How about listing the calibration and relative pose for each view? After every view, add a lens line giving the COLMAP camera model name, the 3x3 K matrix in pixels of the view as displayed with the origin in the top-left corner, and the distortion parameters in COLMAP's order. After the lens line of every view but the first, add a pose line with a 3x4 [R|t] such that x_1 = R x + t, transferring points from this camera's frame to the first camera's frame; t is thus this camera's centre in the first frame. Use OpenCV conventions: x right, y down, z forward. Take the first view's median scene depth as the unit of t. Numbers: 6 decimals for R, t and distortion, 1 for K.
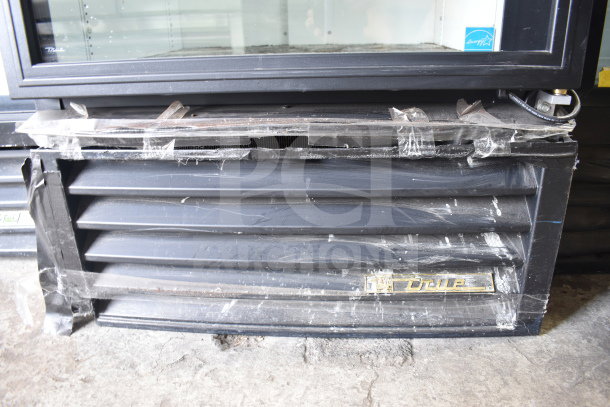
lens RADIAL K [[472.4, 0, 305.0], [0, 472.4, 203.5], [0, 0, 1]] dist [-0.091189, -0.001416]
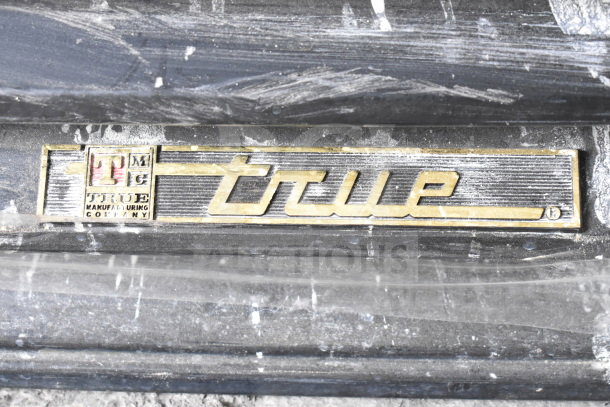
lens RADIAL K [[1110.6, 0, 305.0], [0, 1110.6, 203.5], [0, 0, 1]] dist [-0.033798, 0.013361]
pose [[0.999916, 0.011119, -0.006672, 0.266414], [-0.009382, 0.975532, 0.219659, 0.054133], [0.008951, -0.219578, 0.975554, 0.441541]]
